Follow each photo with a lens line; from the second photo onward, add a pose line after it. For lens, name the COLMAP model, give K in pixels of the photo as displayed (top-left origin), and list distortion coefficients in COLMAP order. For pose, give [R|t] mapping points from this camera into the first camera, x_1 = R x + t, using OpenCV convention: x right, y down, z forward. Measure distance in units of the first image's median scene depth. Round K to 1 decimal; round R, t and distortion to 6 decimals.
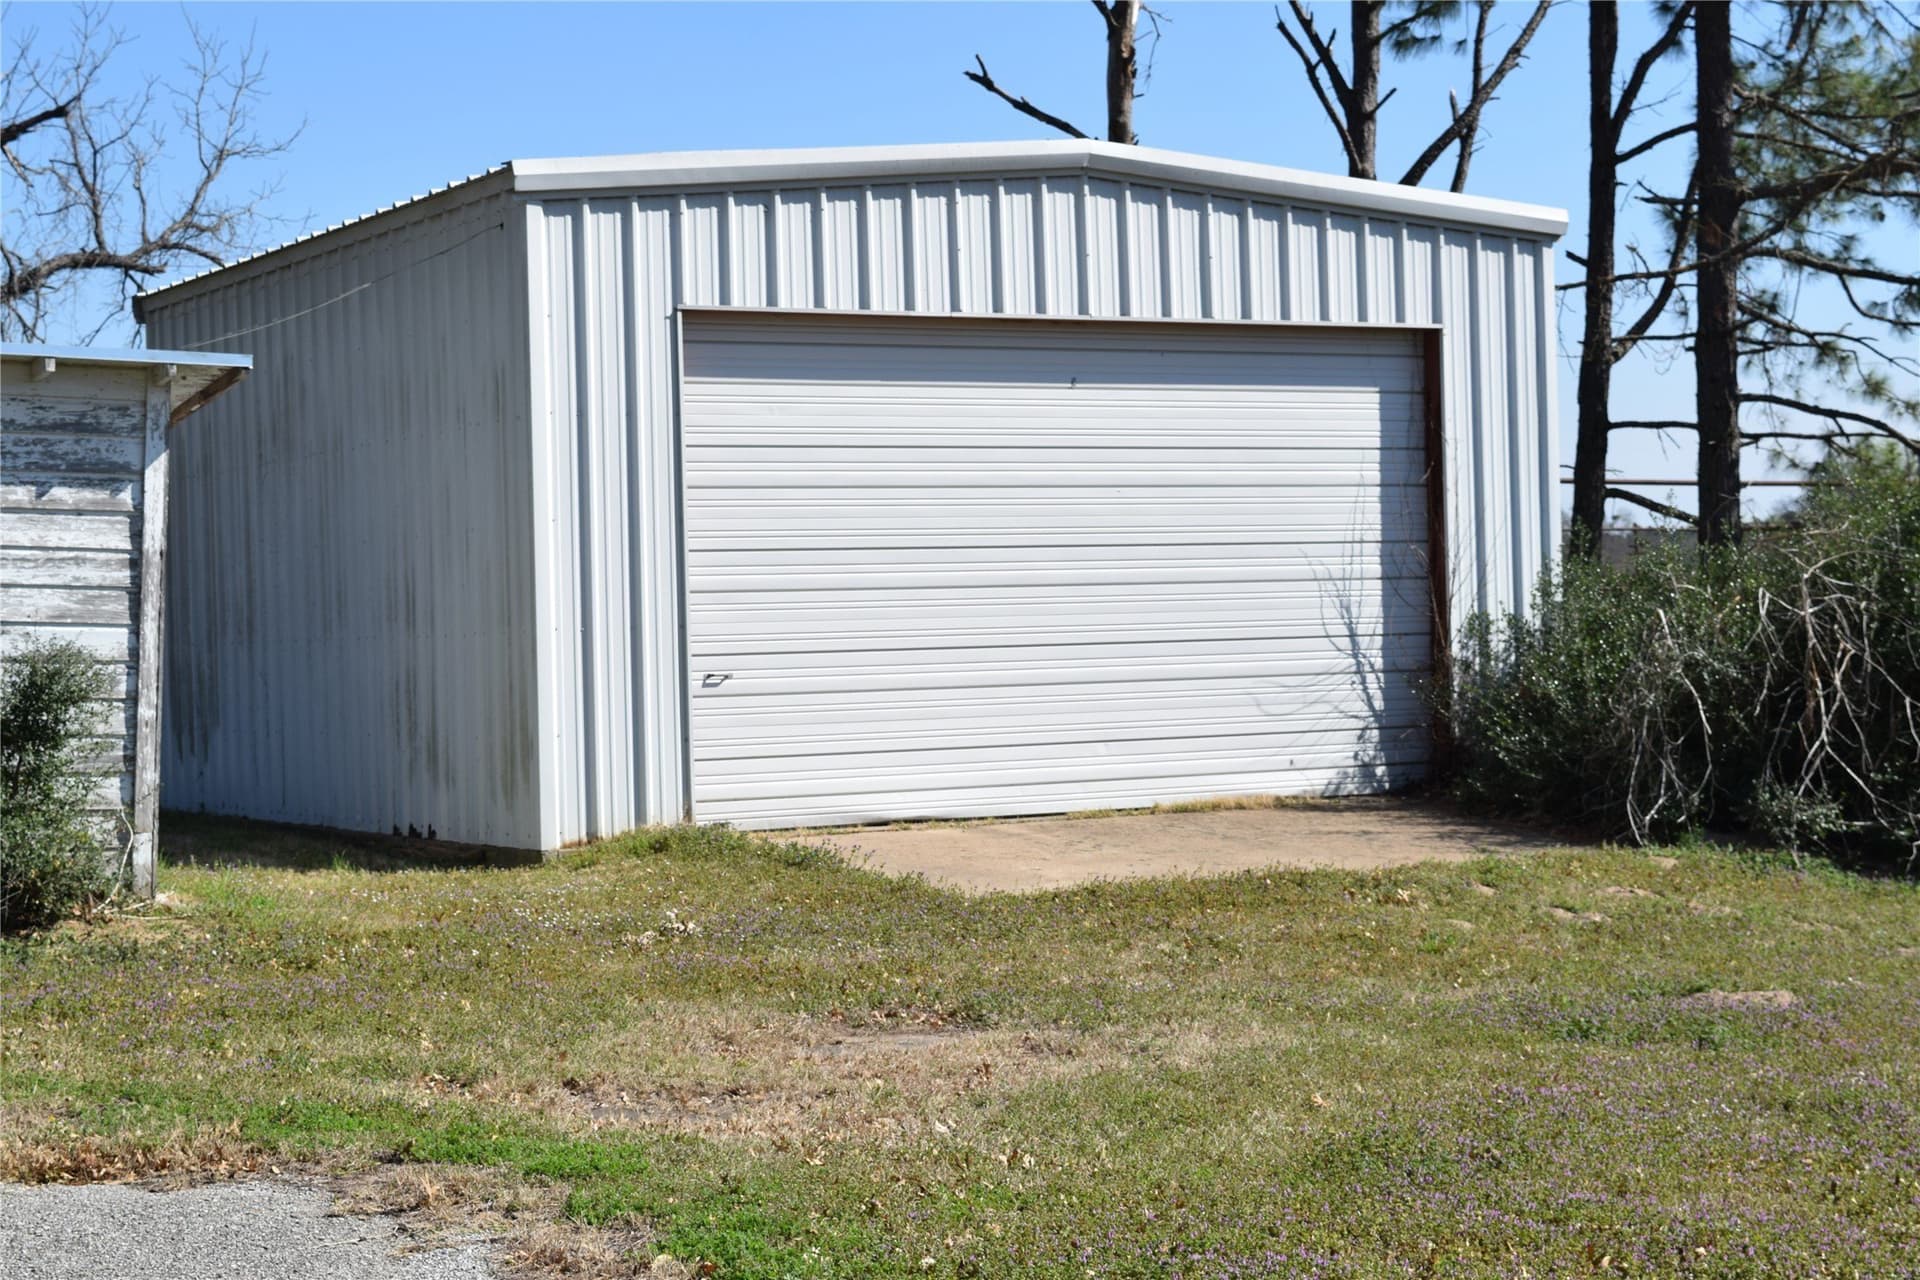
lens RADIAL K [[2514.5, 0, 960.0], [0, 2514.5, 640.0], [0, 0, 1]] dist [-0.027659, -0.023960]
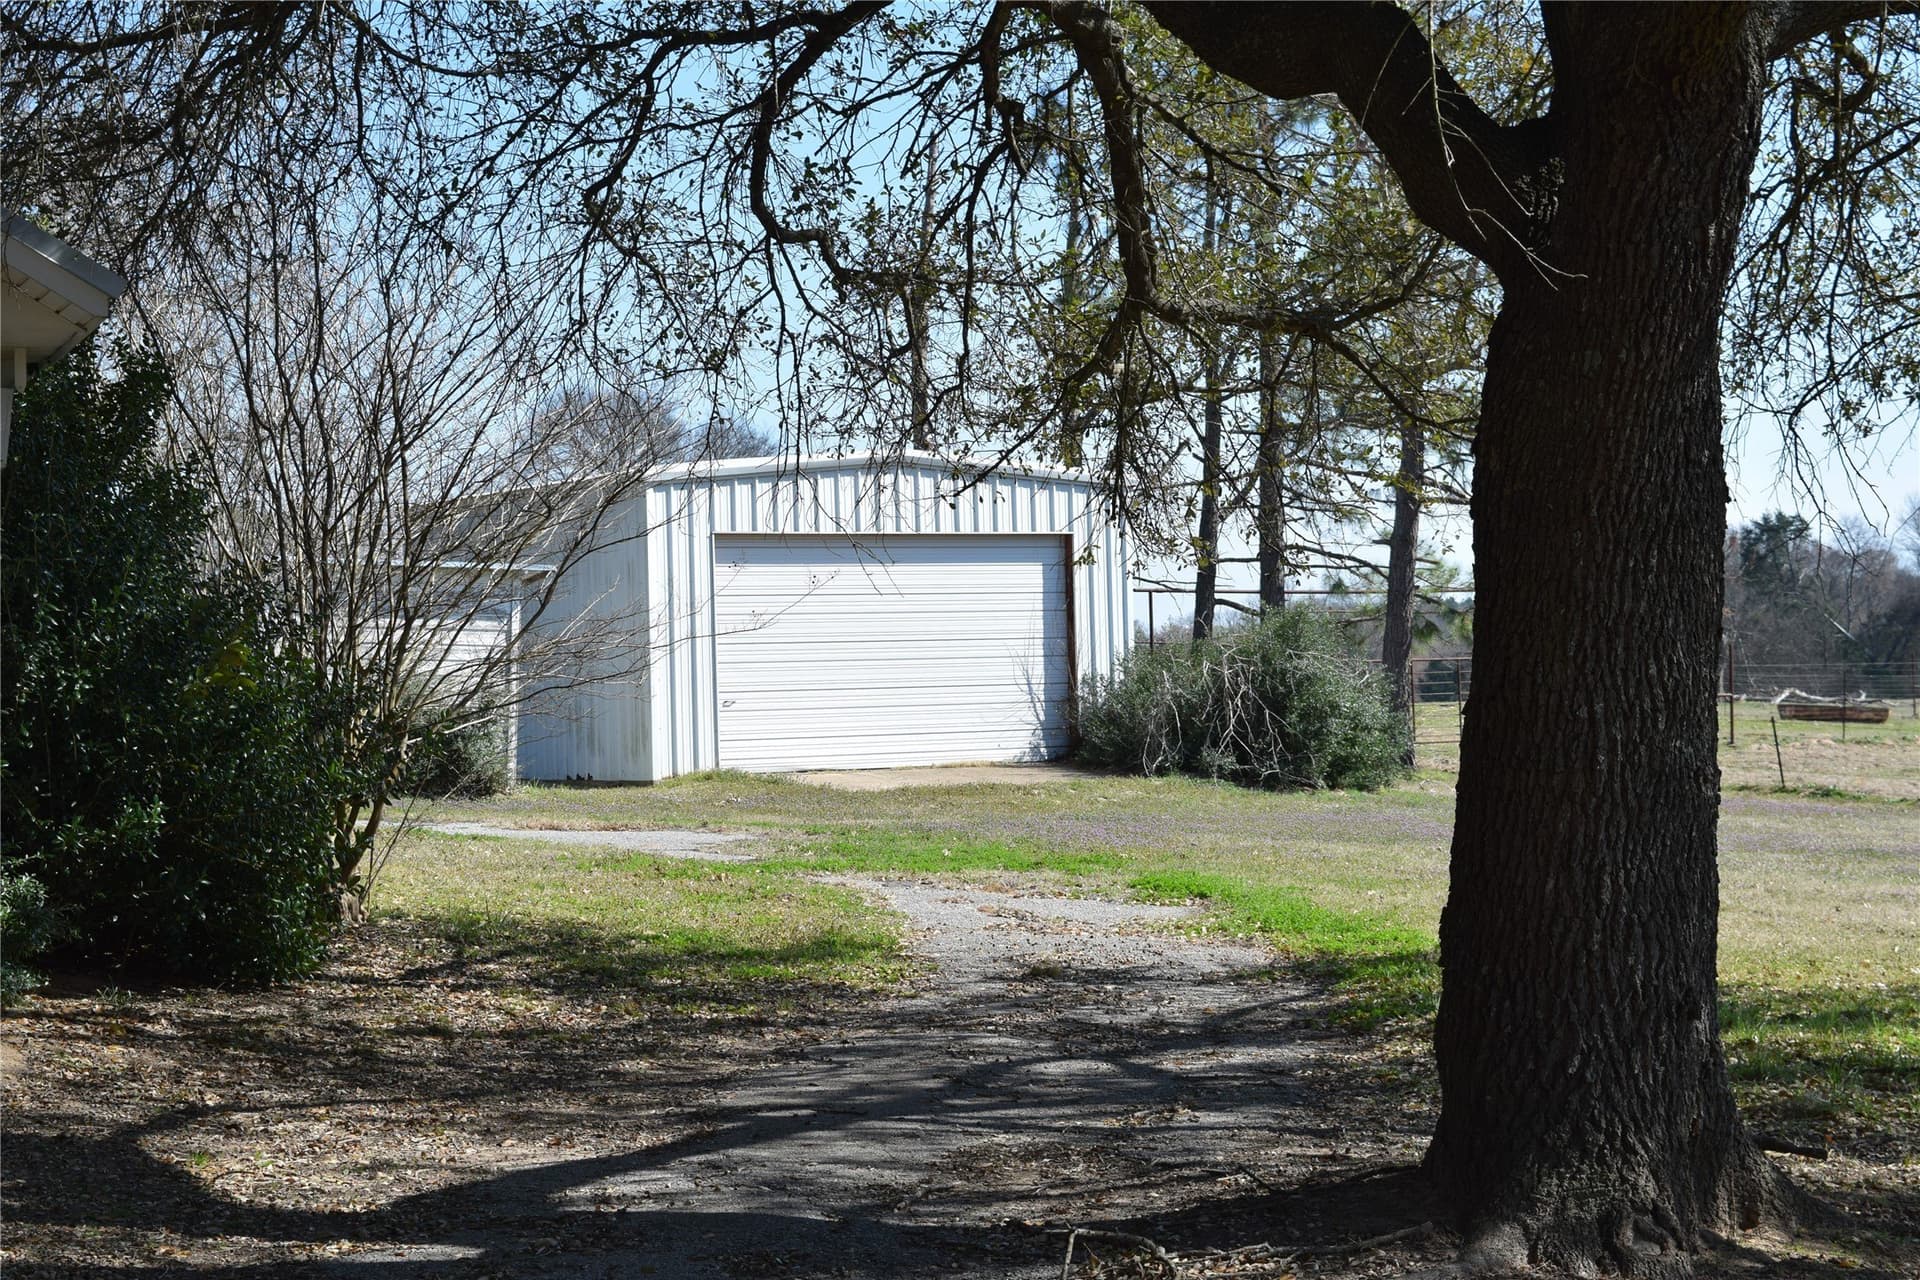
lens RADIAL K [[2514.5, 0, 960.0], [0, 2514.5, 640.0], [0, 0, 1]] dist [-0.027659, -0.023960]
pose [[0.997007, 0.000291, 0.077314, -0.066722], [0.001903, 0.999598, -0.028304, 0.023024], [-0.077291, 0.028367, 0.996605, -1.185834]]
